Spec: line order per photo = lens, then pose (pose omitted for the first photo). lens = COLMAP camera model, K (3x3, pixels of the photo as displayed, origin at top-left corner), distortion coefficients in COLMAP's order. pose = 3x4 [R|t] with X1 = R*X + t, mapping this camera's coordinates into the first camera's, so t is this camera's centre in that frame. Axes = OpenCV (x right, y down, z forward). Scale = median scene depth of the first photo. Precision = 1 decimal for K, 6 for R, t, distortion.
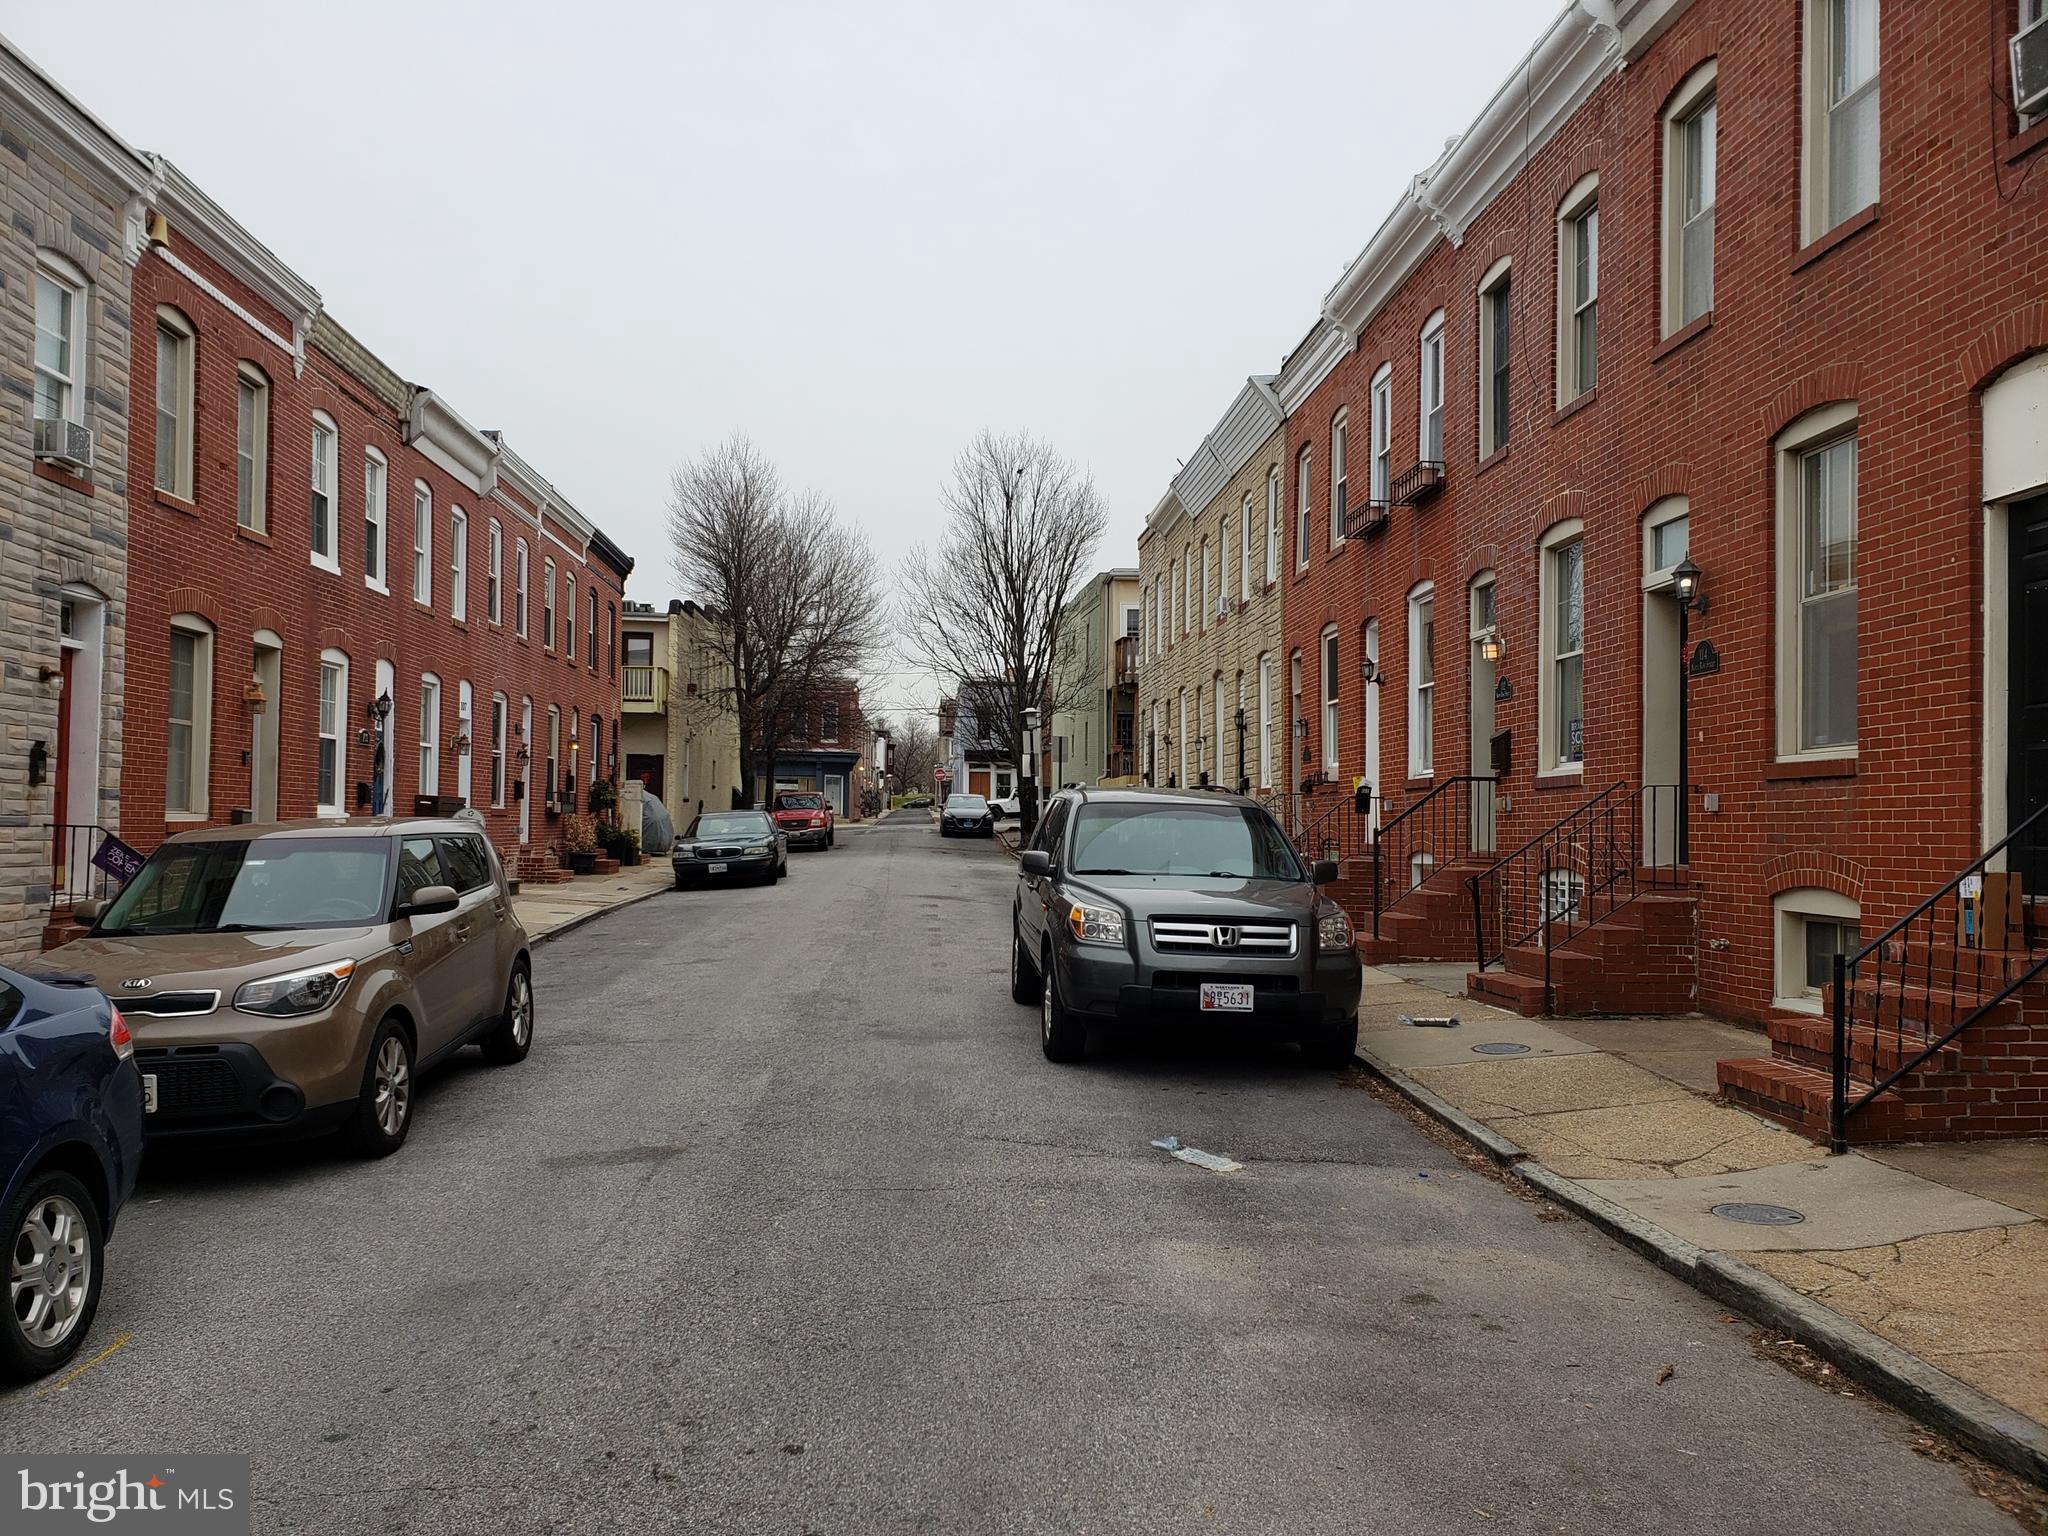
lens RADIAL K [[1541.6, 0, 1017.0], [0, 1541.6, 783.2], [0, 0, 1]] dist [0.018382, -0.000364]
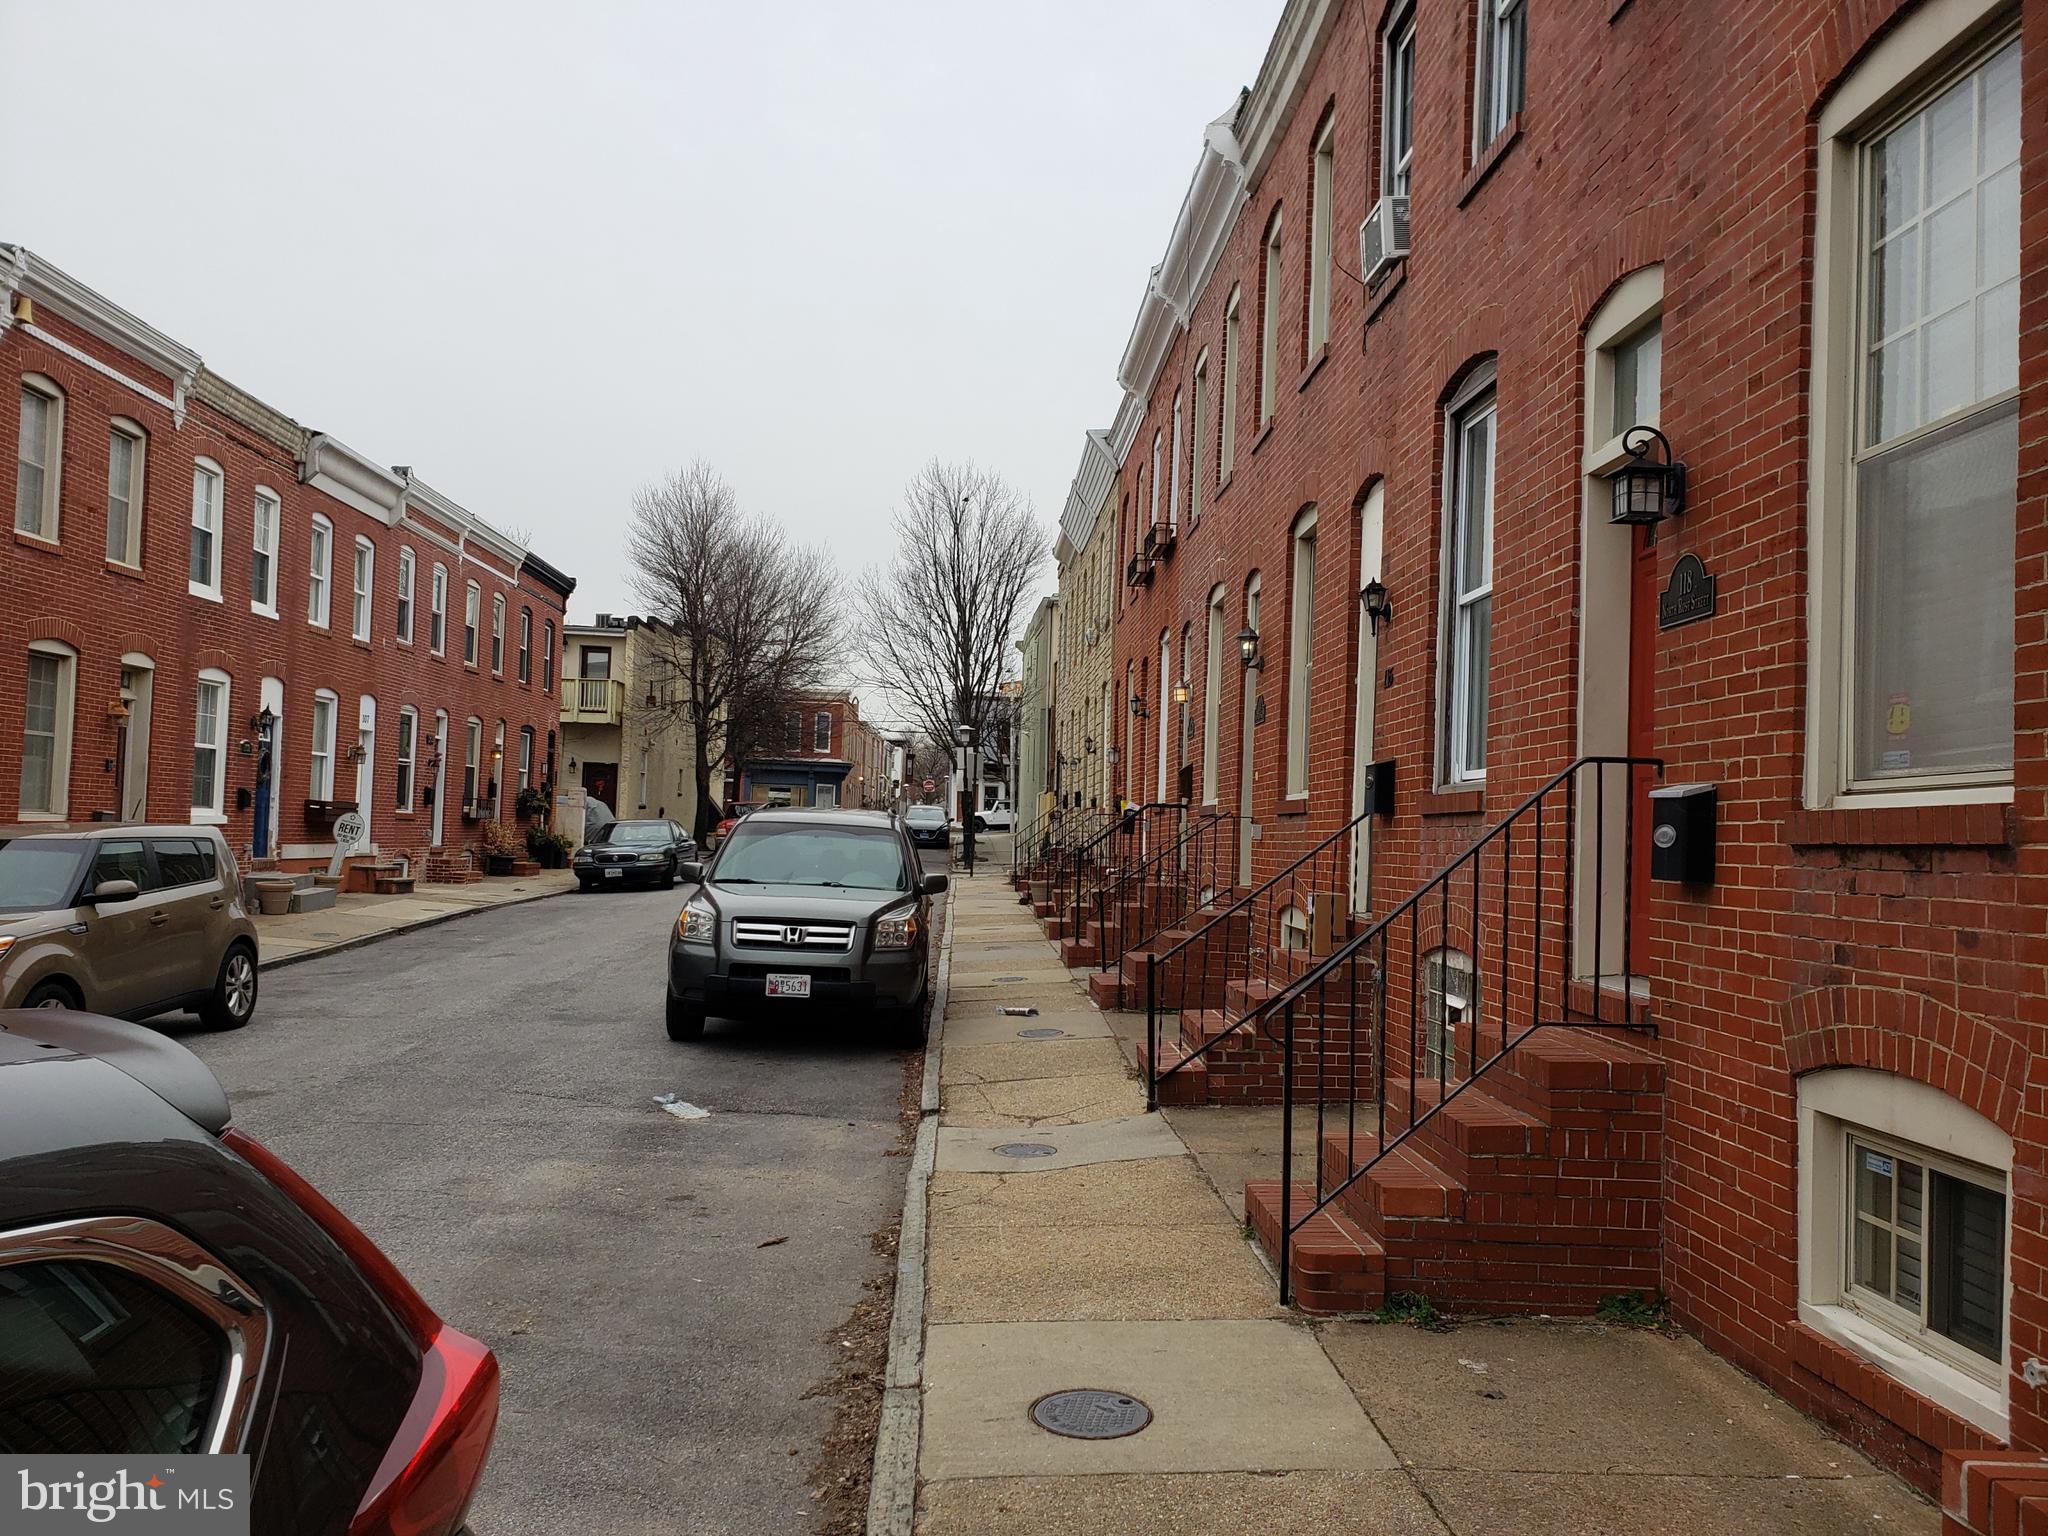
lens RADIAL K [[1541.6, 0, 1032.0], [0, 1541.6, 766.0], [0, 0, 1]] dist [0.018382, -0.000364]
pose [[0.999609, 0.019038, -0.020487, 0.162960], [-0.019408, 0.999649, -0.018022, -0.007221], [0.020137, 0.018413, 0.999628, -0.097973]]
